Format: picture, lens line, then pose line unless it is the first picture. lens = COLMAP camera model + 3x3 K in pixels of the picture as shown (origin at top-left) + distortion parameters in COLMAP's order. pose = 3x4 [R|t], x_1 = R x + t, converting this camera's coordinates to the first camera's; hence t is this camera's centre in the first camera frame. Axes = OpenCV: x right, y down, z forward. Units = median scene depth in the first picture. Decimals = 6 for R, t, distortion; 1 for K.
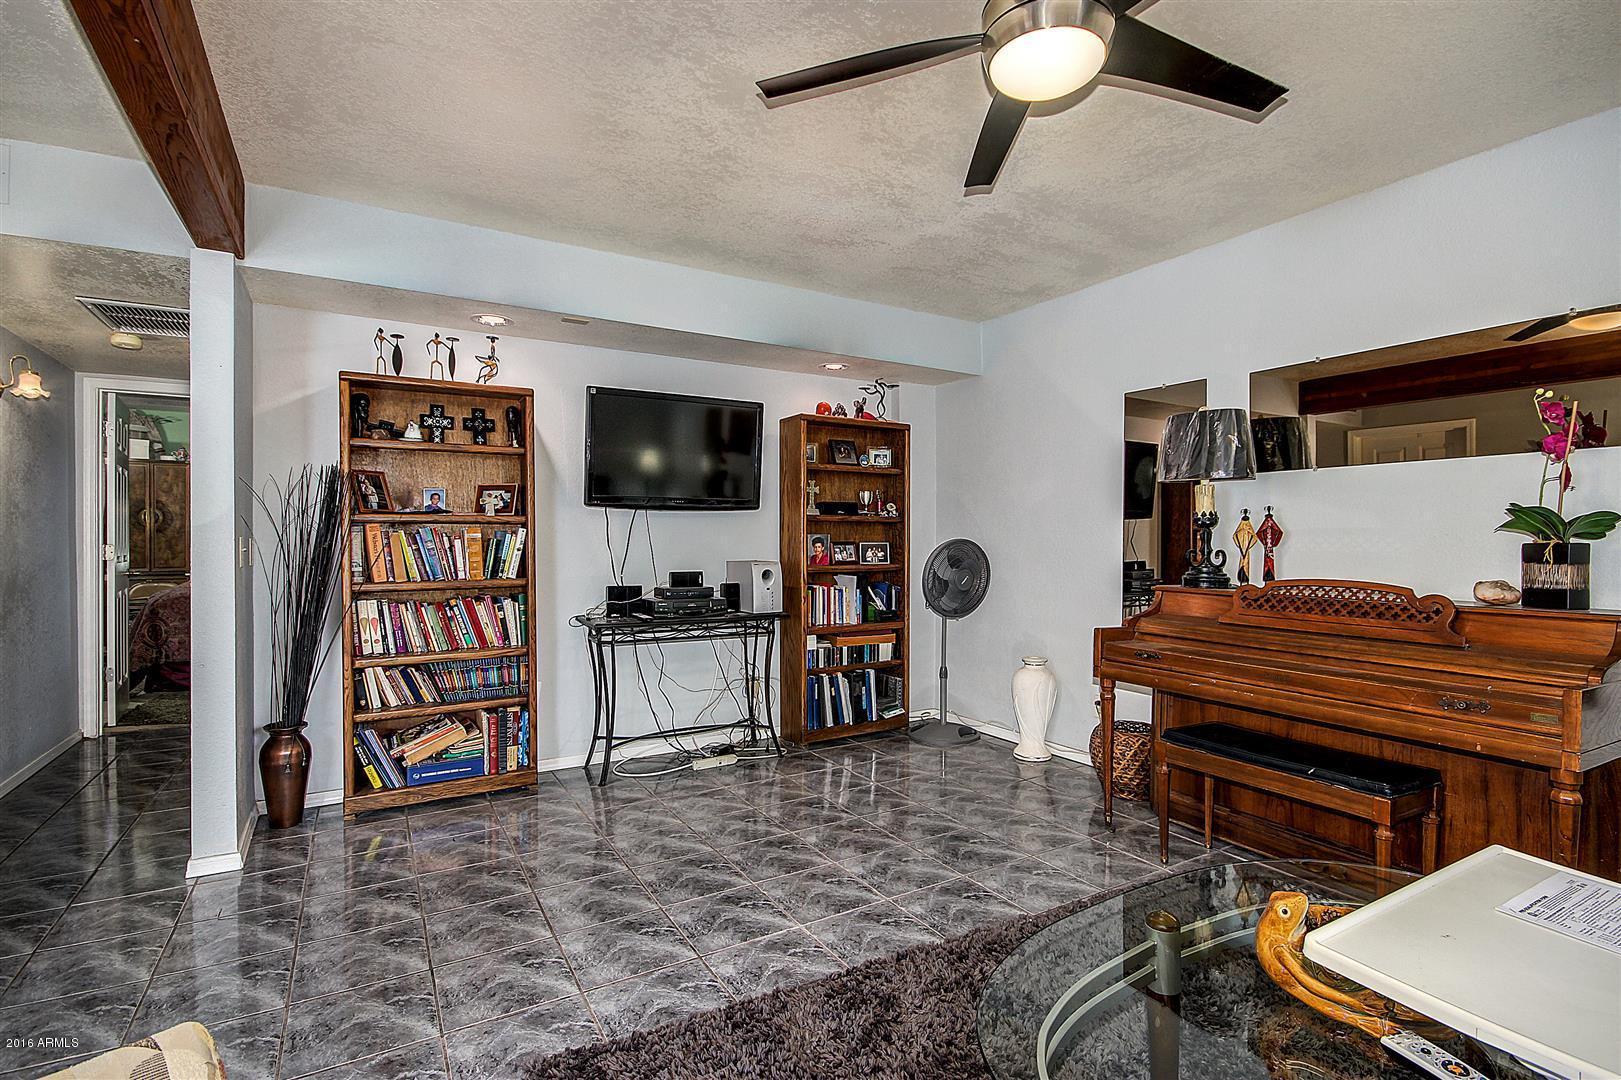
lens RADIAL K [[750.0, 0, 814.2], [0, 750.0, 541.2], [0, 0, 1]] dist [0.000403, -0.000035]
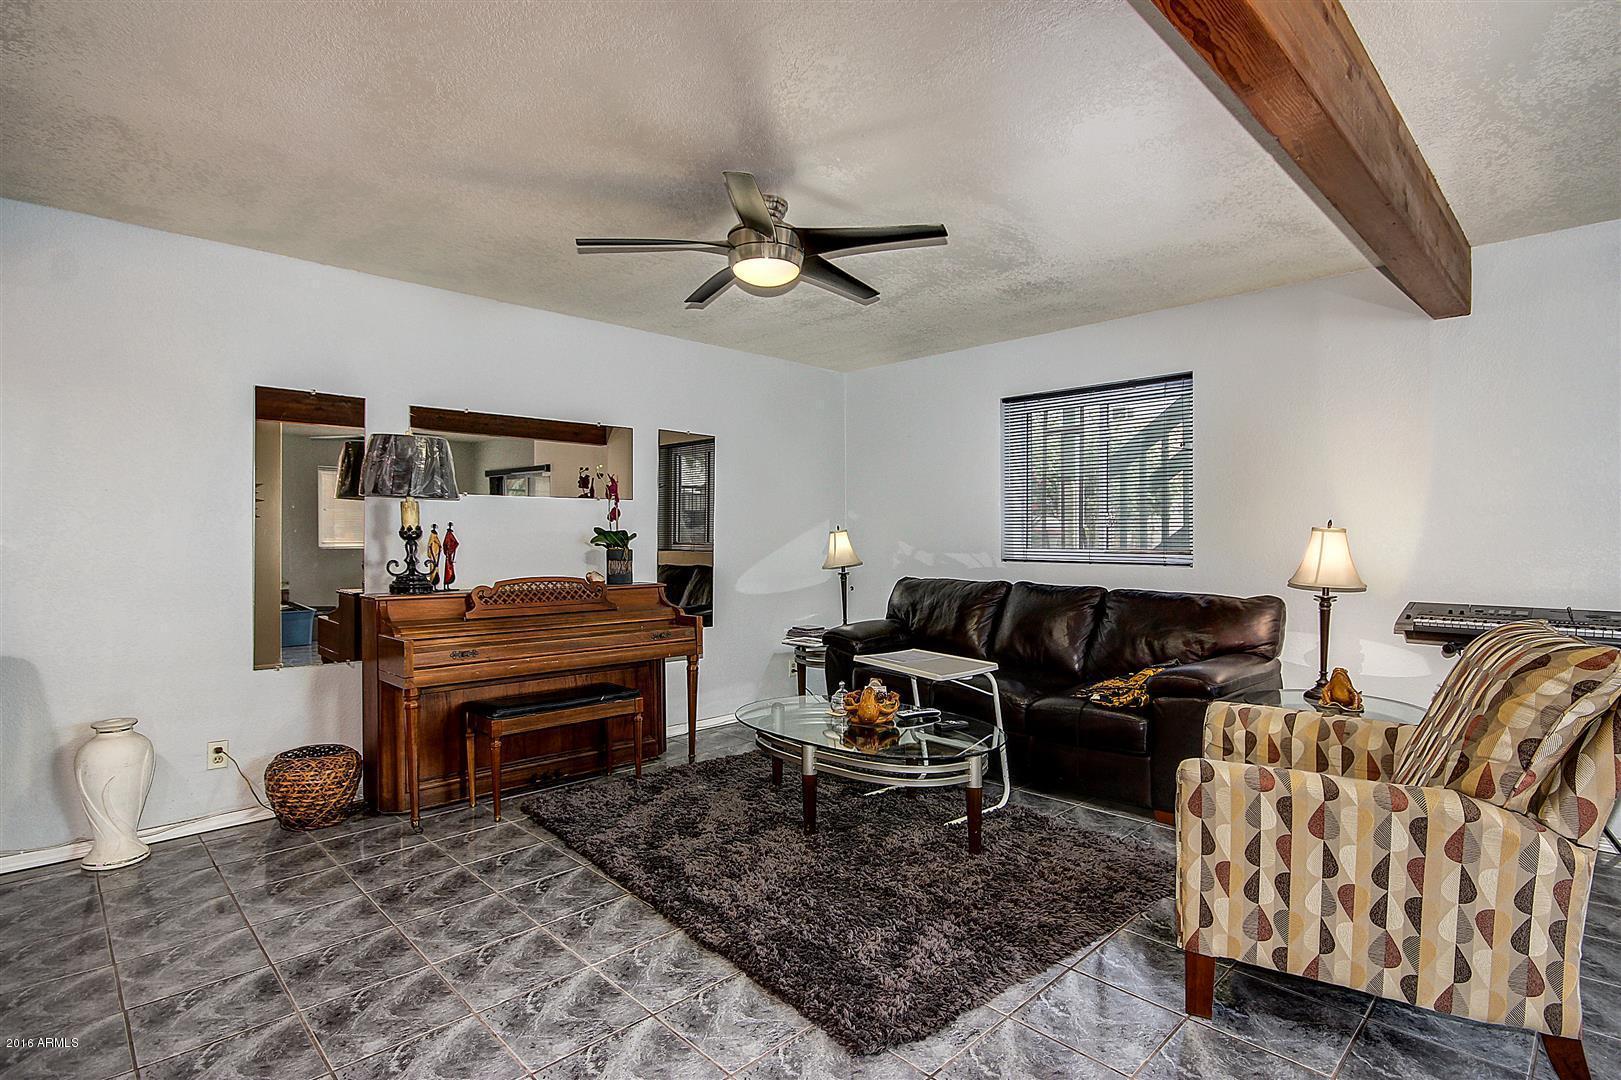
lens RADIAL K [[790.2, 0, 817.8], [0, 790.2, 539.4], [0, 0, 1]] dist [0.007573, -0.005486]
pose [[-0.228316, 0.000821, 0.973587, -0.881808], [0.009767, 0.999951, 0.001448, -0.017322], [-0.973538, 0.009839, -0.228313, 0.791578]]
